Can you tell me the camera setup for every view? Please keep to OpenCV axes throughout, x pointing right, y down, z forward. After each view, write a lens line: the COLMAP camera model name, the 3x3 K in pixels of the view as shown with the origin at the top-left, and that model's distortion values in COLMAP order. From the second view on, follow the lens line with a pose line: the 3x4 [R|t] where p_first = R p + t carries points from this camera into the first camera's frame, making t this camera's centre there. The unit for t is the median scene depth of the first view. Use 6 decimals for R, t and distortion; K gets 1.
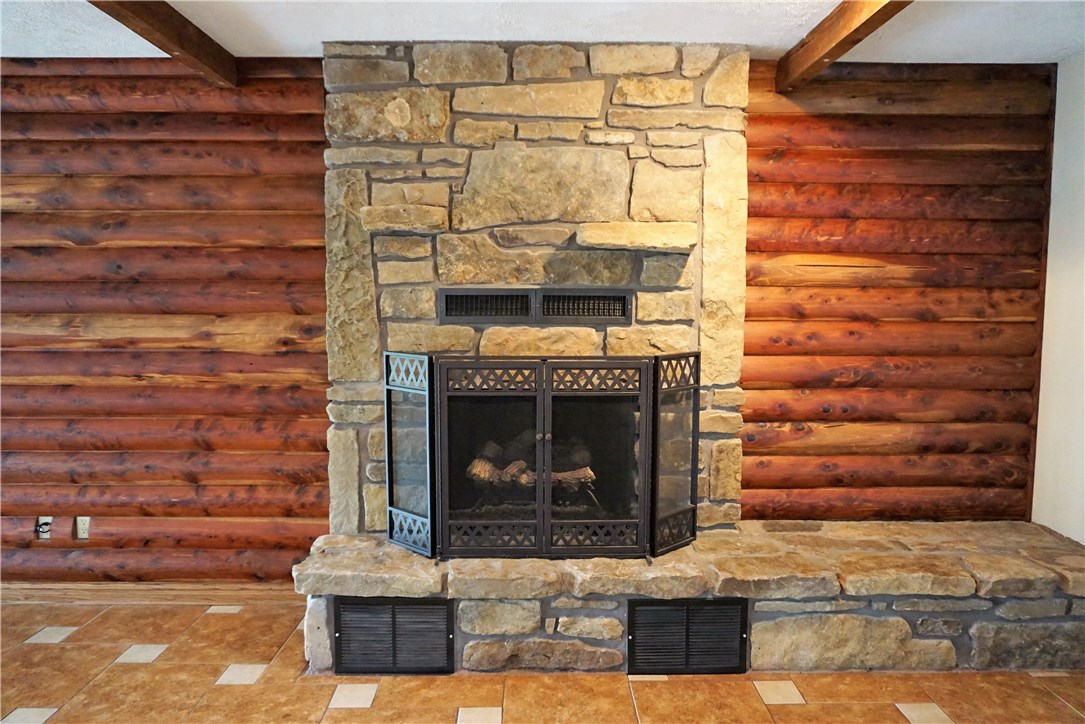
lens RADIAL K [[732.2, 0, 547.4], [0, 732.2, 360.7], [0, 0, 1]] dist [-0.046804, 0.029741]
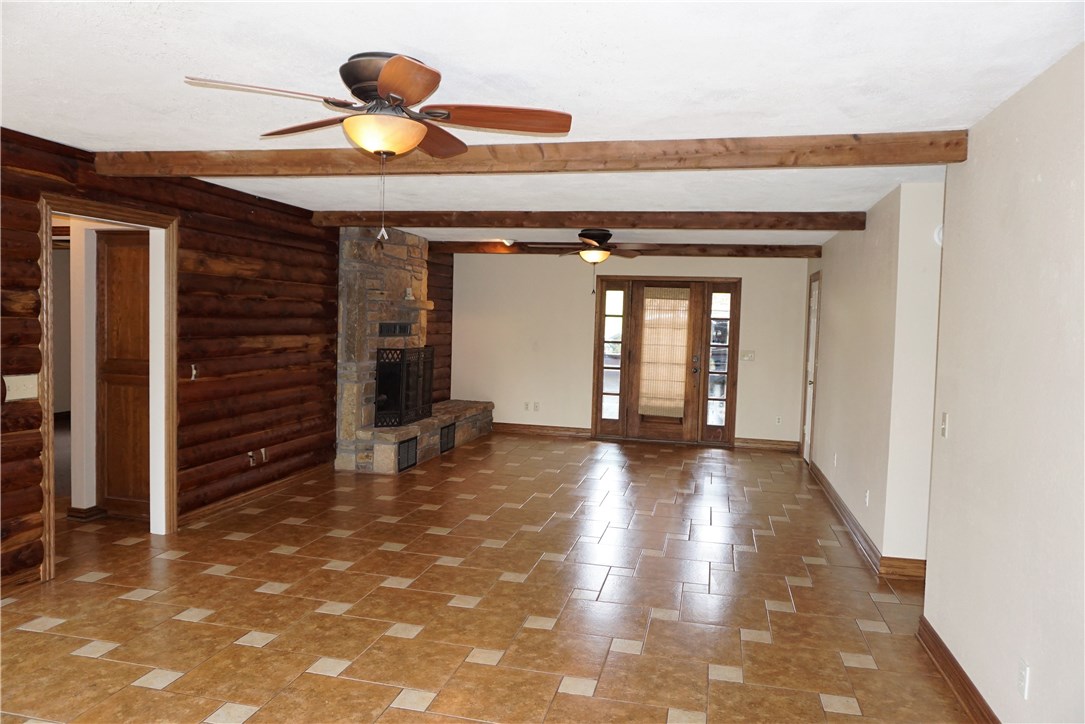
lens RADIAL K [[732.2, 0, 543.8], [0, 732.2, 363.6], [0, 0, 1]] dist [-0.046804, 0.029741]
pose [[0.232318, -0.046958, 0.971506, -2.396457], [0.058306, 0.997710, 0.034281, -0.012608], [-0.970891, 0.048680, 0.234524, -0.111141]]
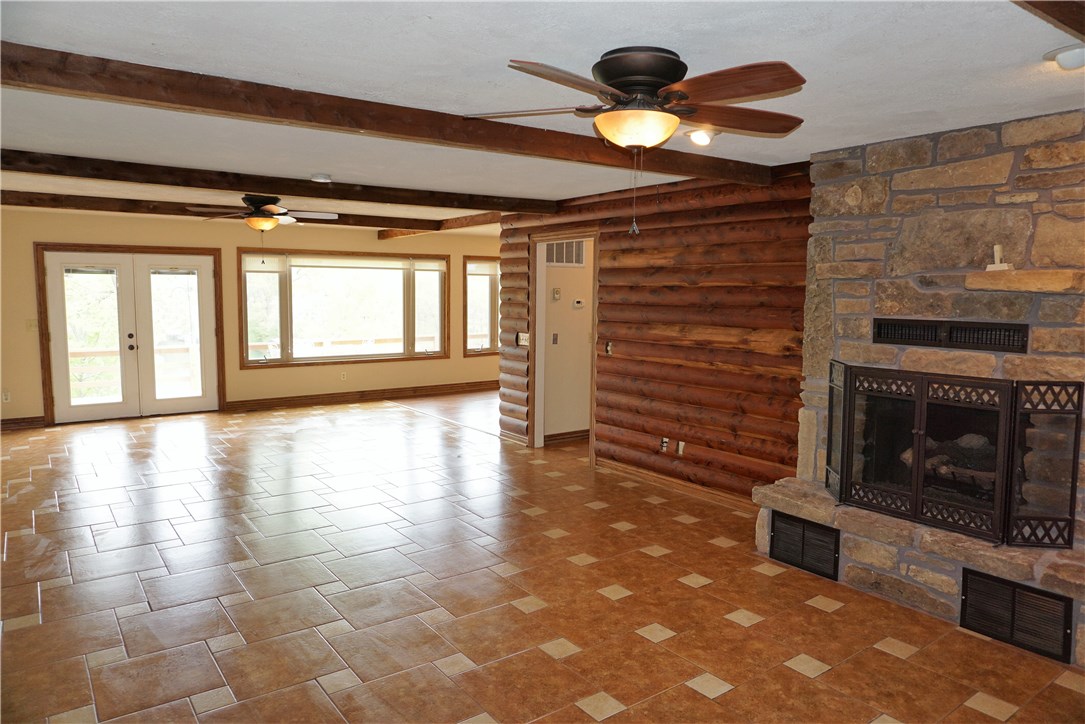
lens RADIAL K [[732.2, 0, 545.5], [0, 732.2, 359.5], [0, 0, 1]] dist [-0.046804, 0.029741]
pose [[0.579786, 0.078035, -0.811023, 0.617564], [-0.076152, 0.996236, 0.041416, -0.029226], [0.811202, 0.037748, 0.583546, -0.316673]]
